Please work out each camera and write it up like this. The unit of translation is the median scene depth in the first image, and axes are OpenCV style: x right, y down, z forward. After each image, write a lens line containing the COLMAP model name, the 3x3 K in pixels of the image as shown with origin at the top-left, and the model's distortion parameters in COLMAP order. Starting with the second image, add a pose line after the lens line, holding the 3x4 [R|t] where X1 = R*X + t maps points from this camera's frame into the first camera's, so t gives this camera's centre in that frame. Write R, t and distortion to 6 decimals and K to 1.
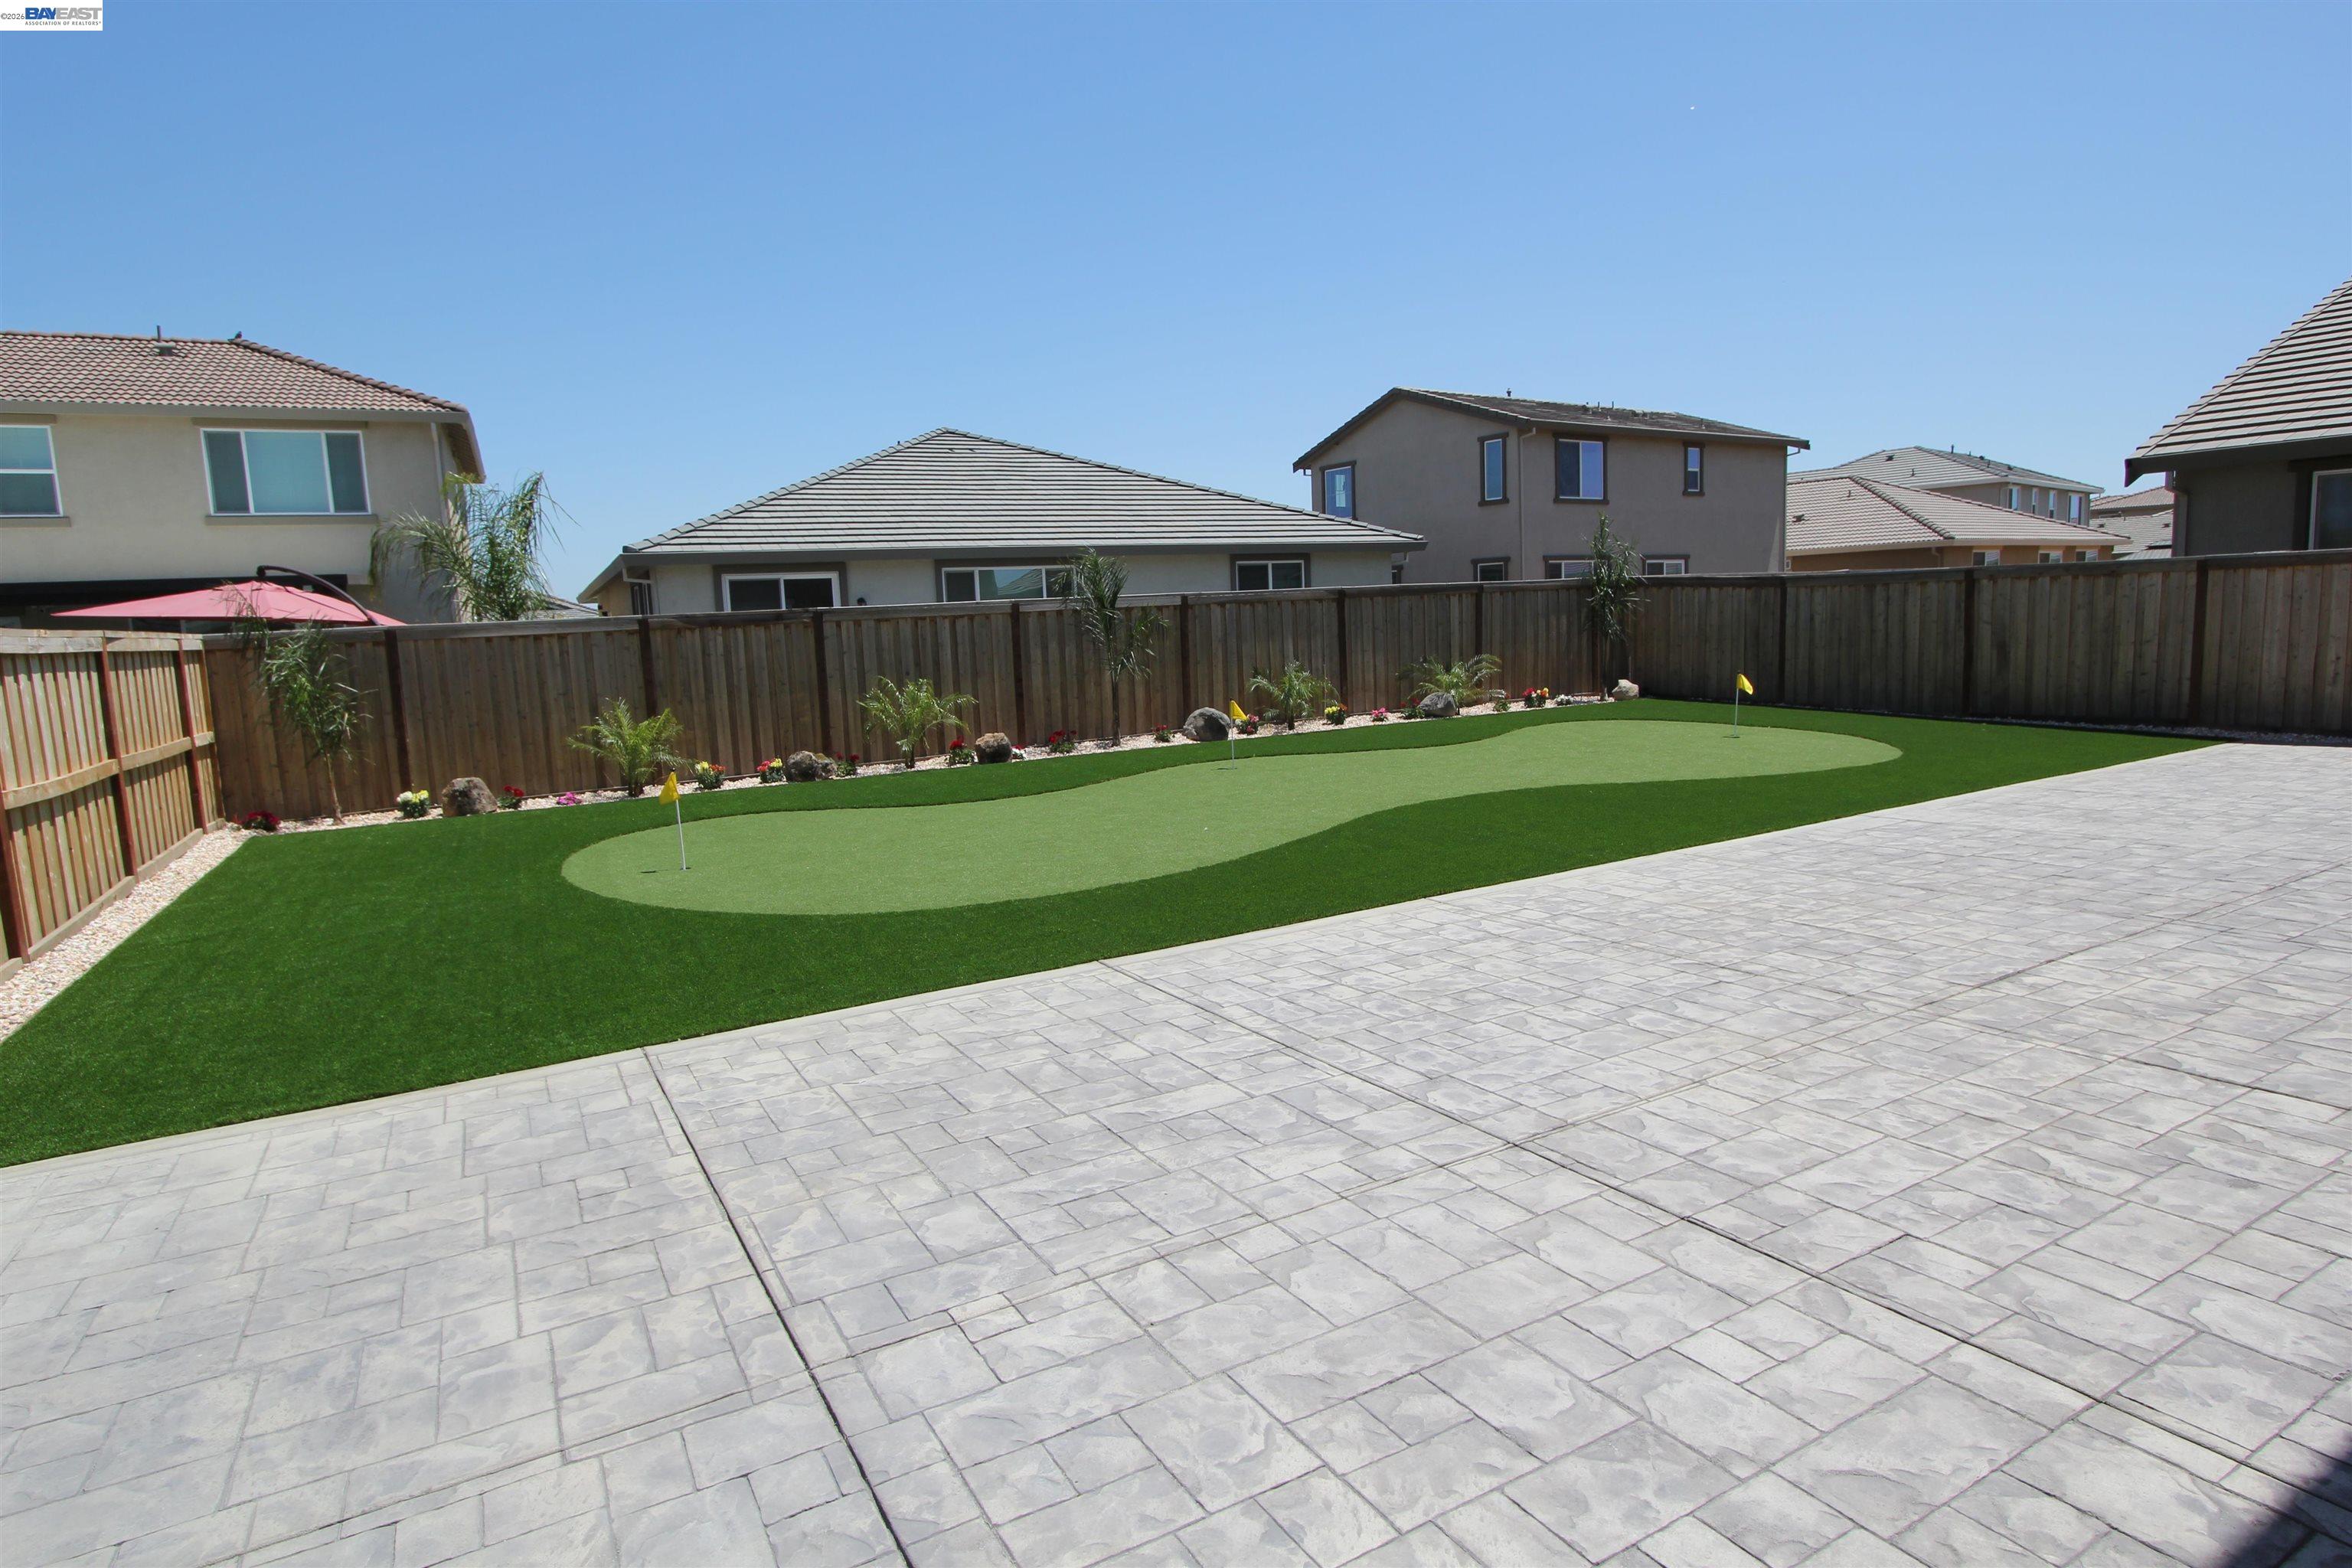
lens RADIAL K [[1265.5, 0, 1176.0], [0, 1265.5, 784.0], [0, 0, 1]] dist [-0.013154, 0.000629]
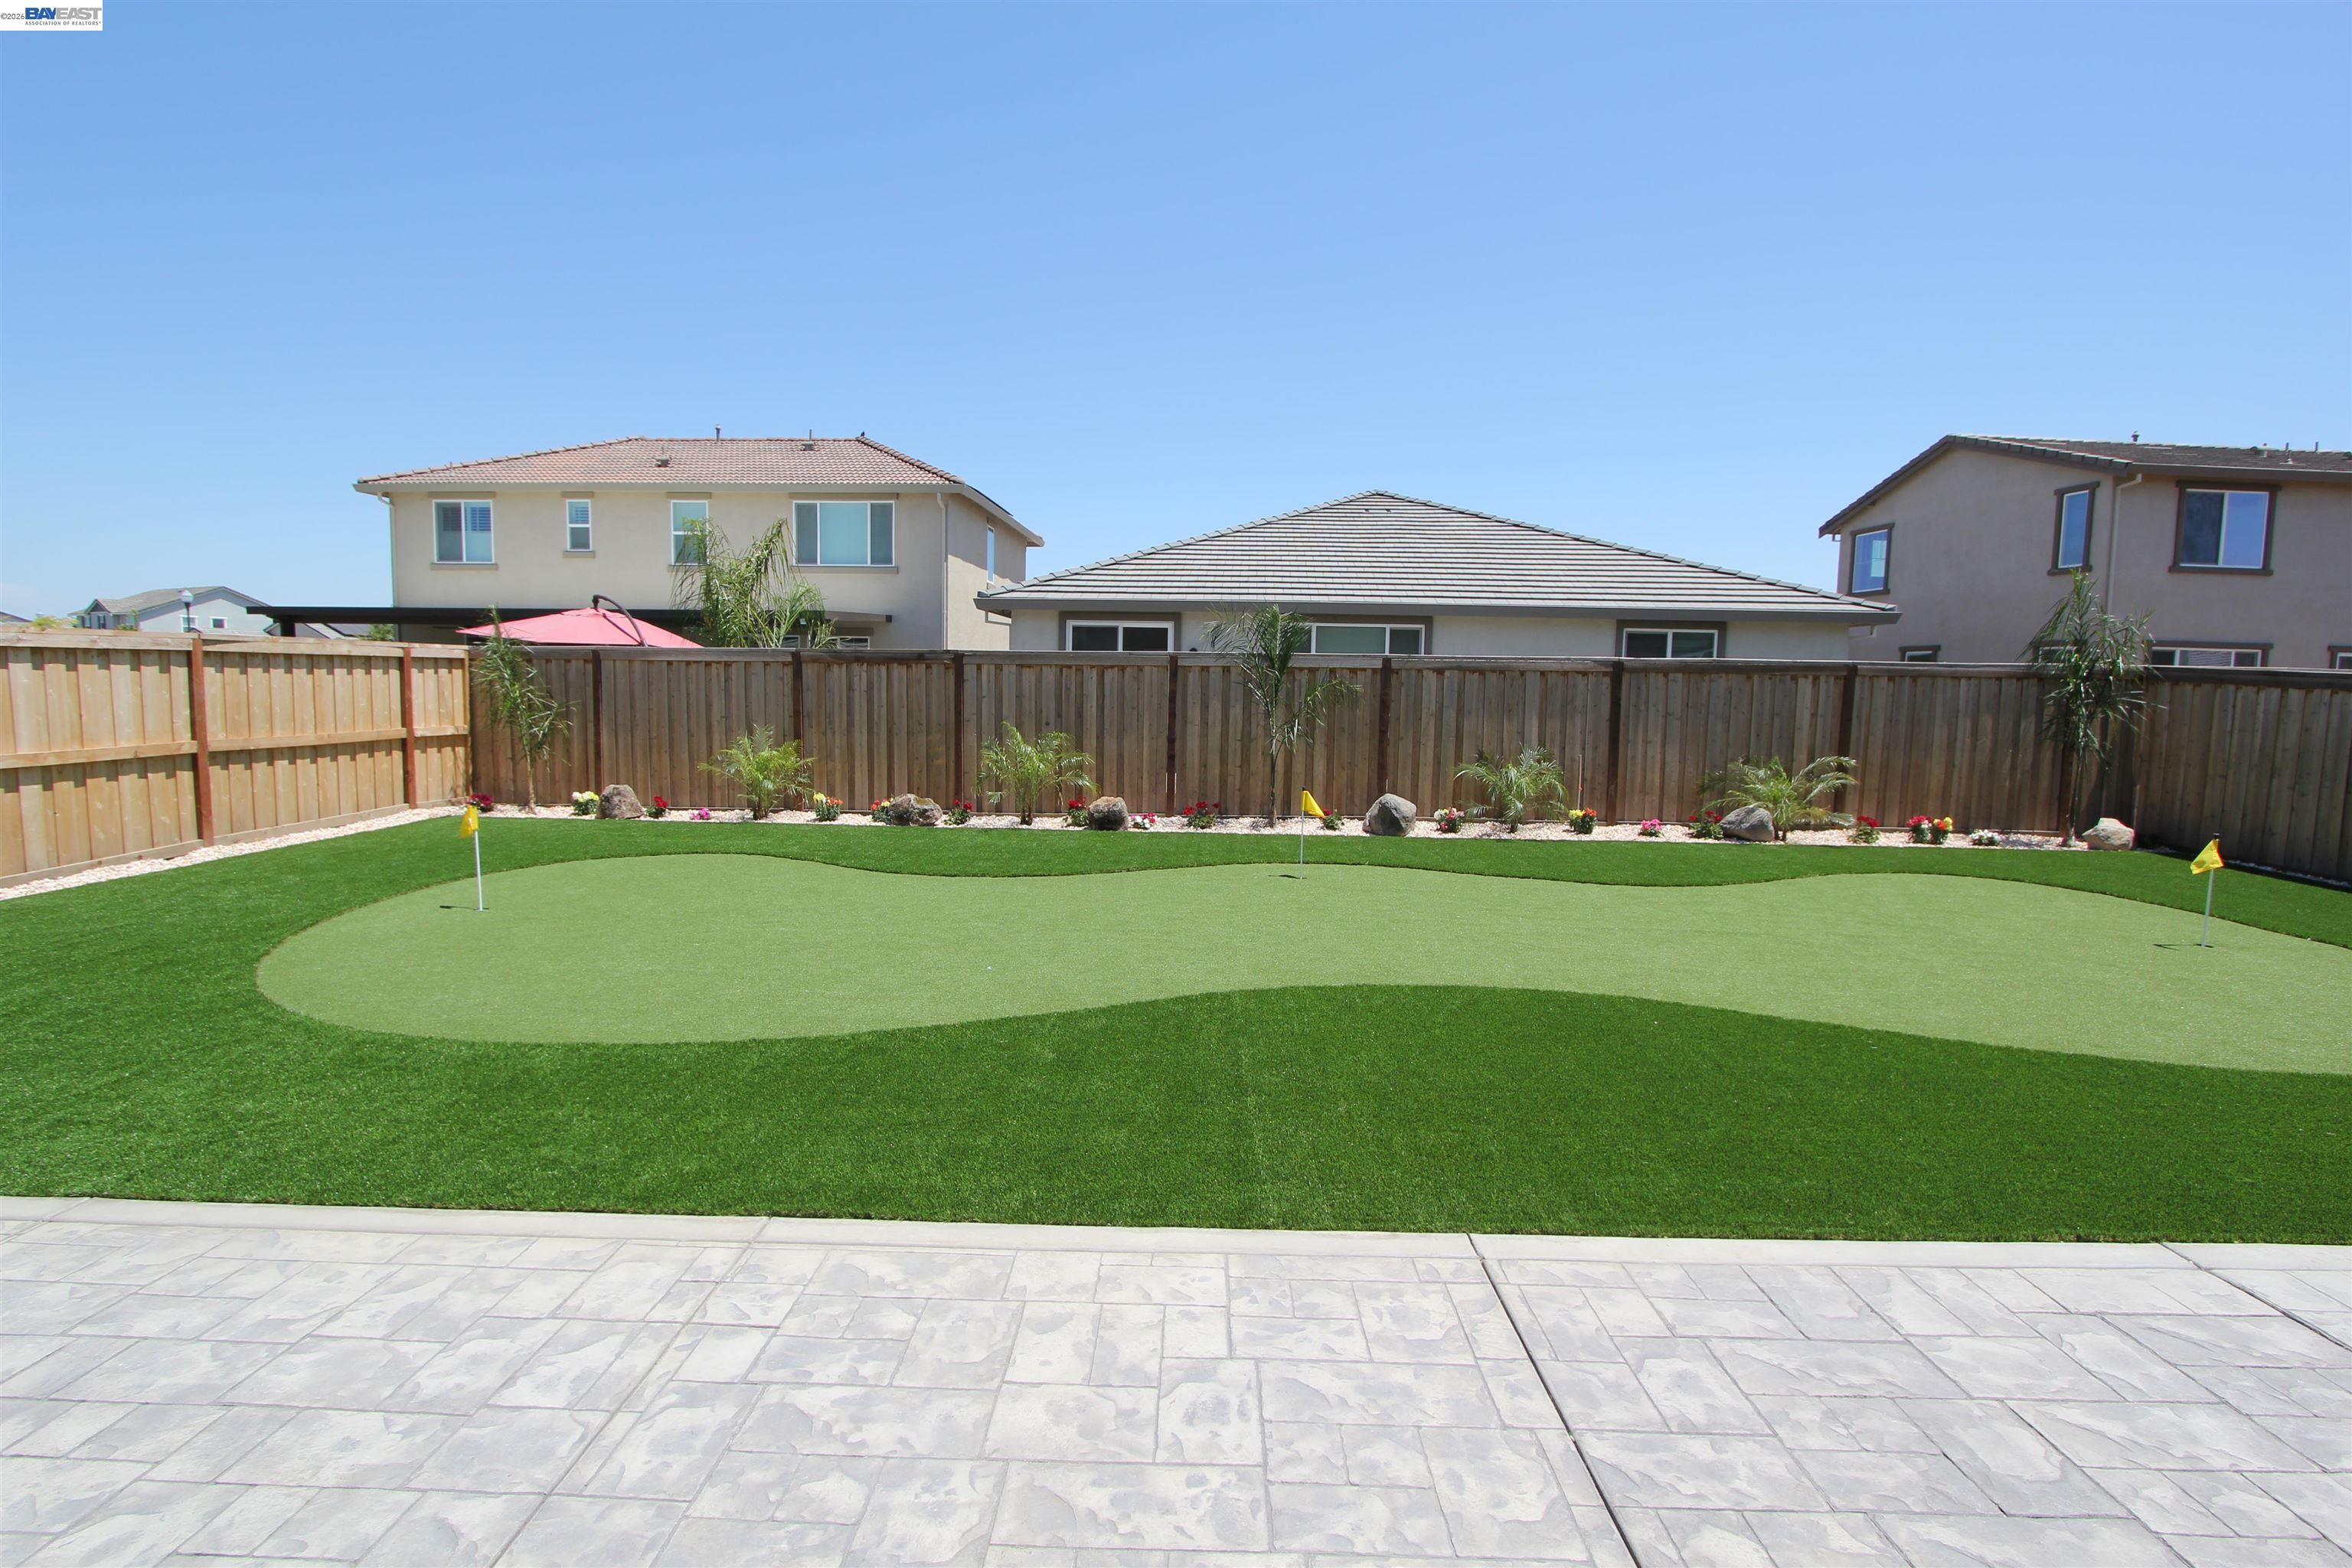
lens RADIAL K [[1086.1, 0, 1177.3], [0, 1086.1, 770.5], [0, 0, 1]] dist [-0.018088, 0.002869]
pose [[0.859646, 0.099508, -0.501106, 0.243982], [-0.120971, 0.992601, -0.010418, -0.048707], [0.496362, 0.069575, 0.865323, 0.304916]]
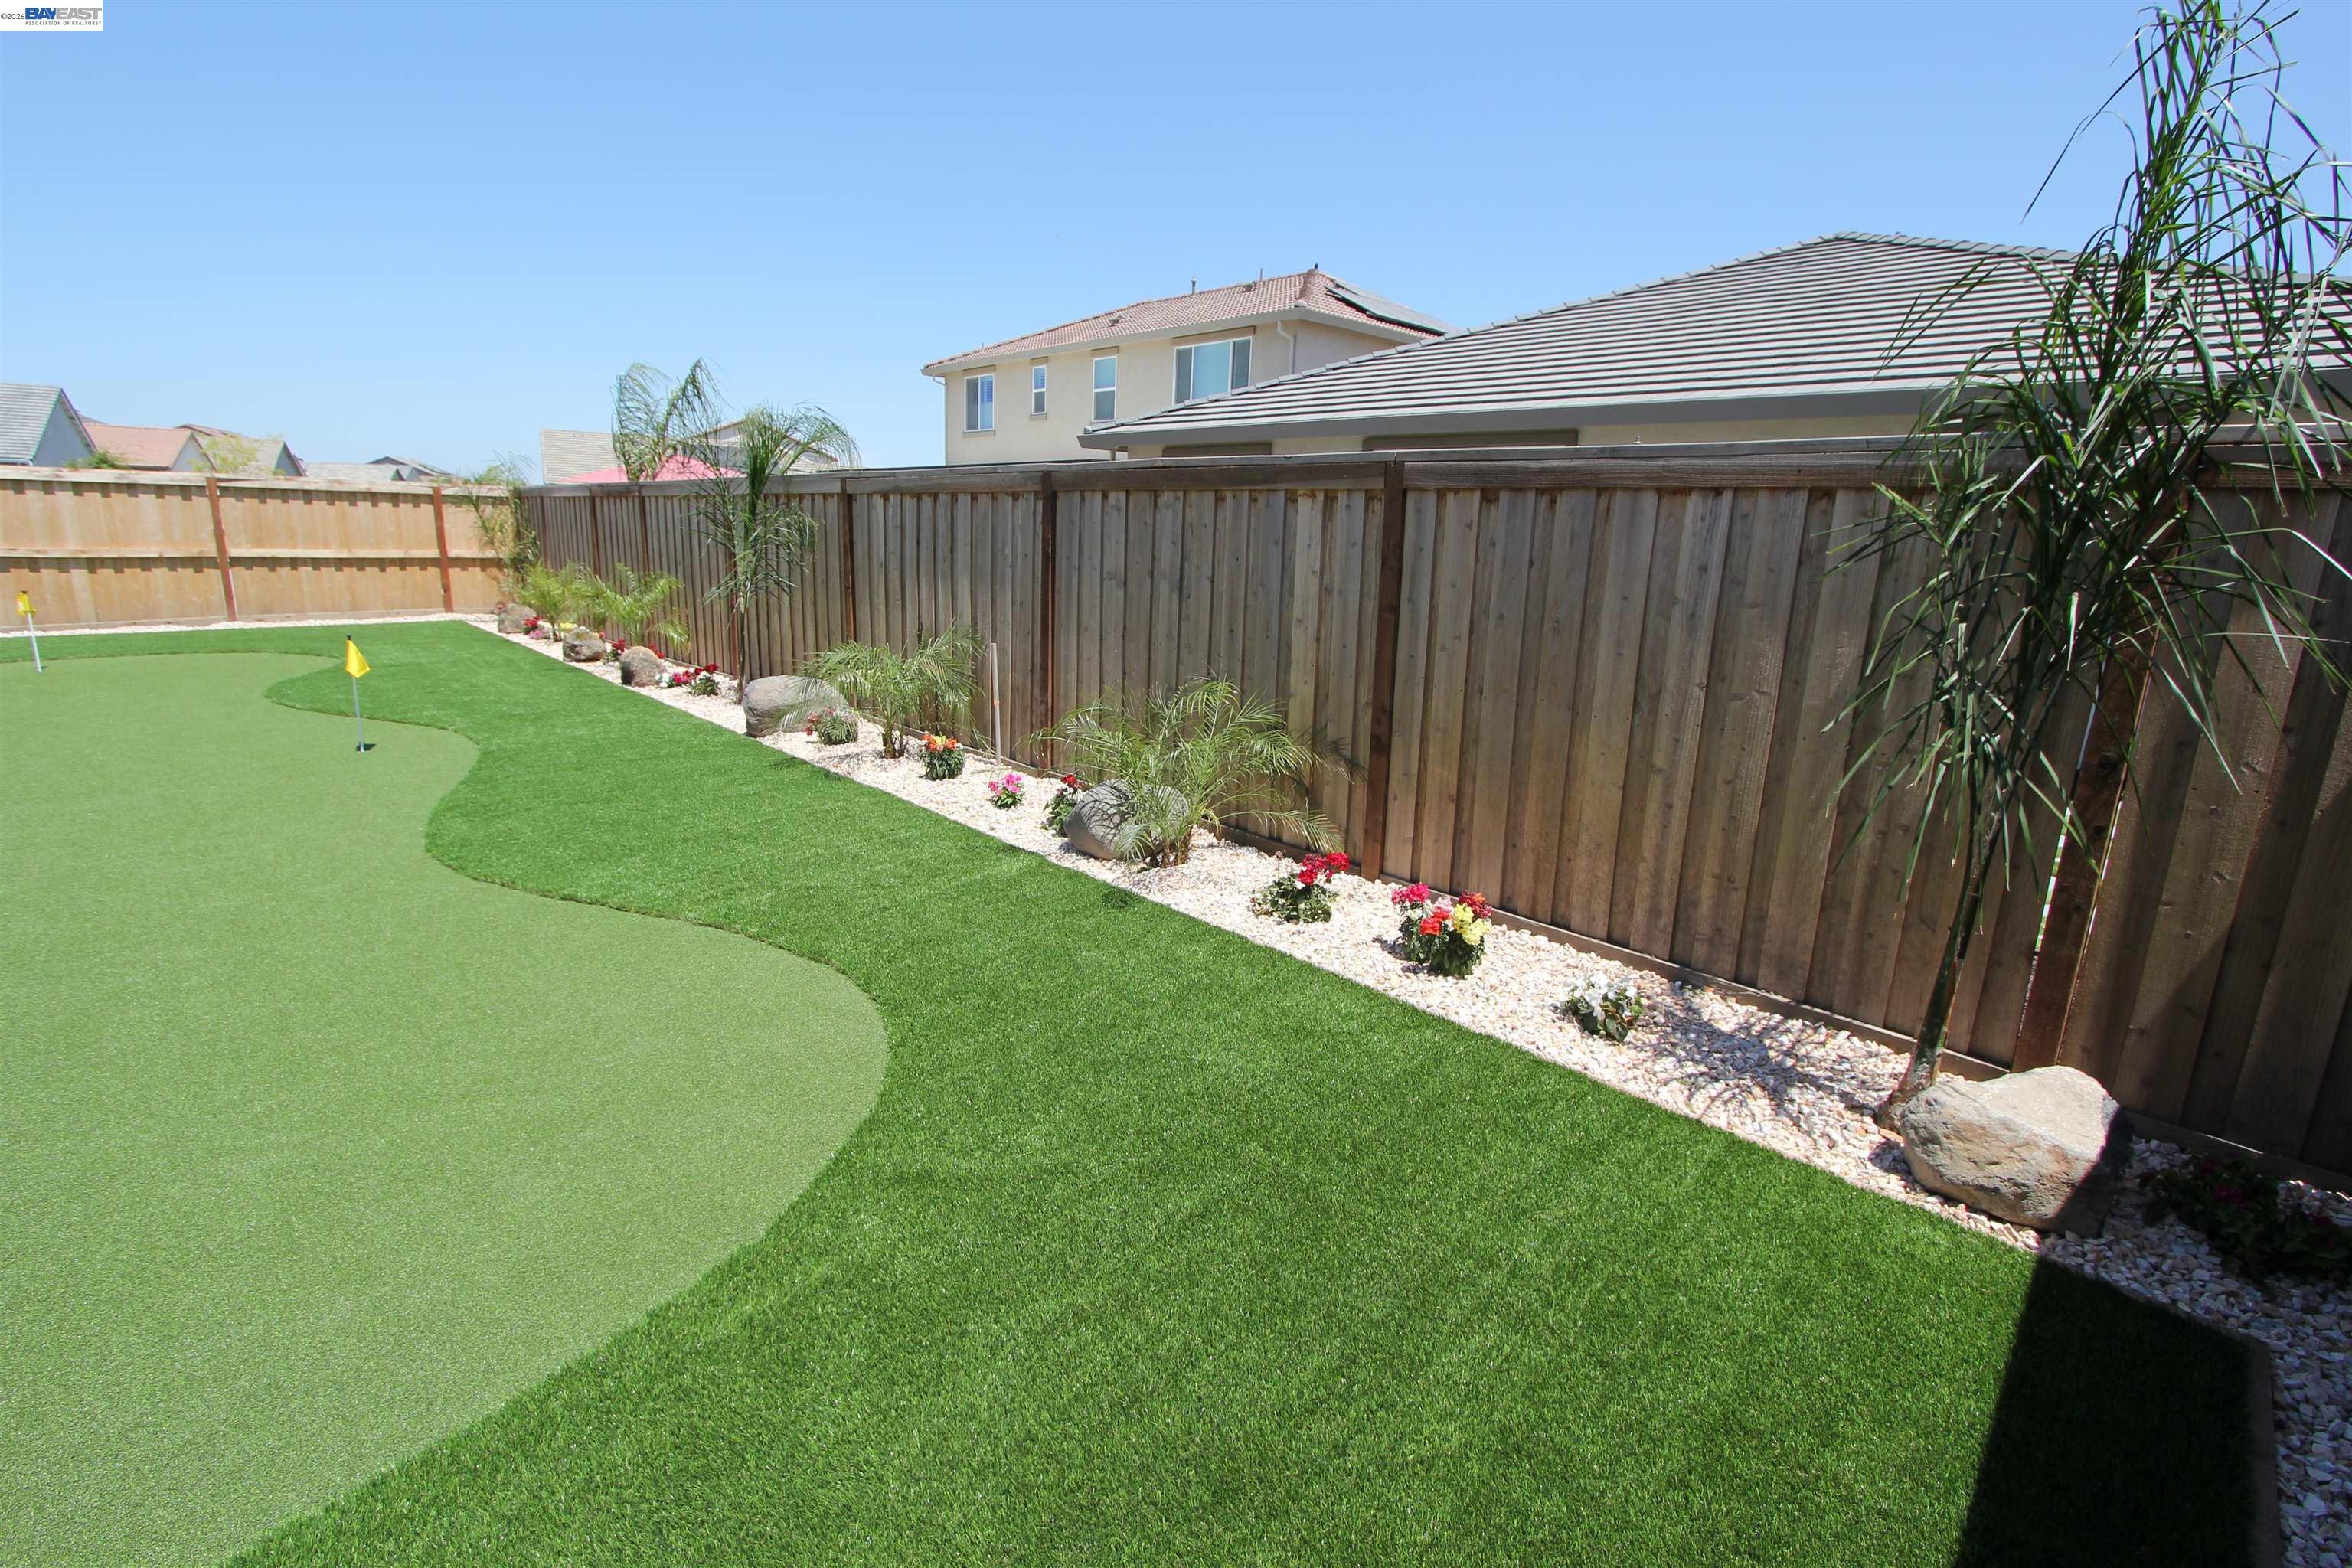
lens RADIAL K [[1086.1, 0, 1177.3], [0, 1086.1, 770.5], [0, 0, 1]] dist [-0.018088, 0.002869]
pose [[0.259736, 0.259844, -0.930064, 0.504975], [-0.175442, 0.959788, 0.219153, -0.148492], [0.949609, 0.106250, 0.294879, 0.973472]]
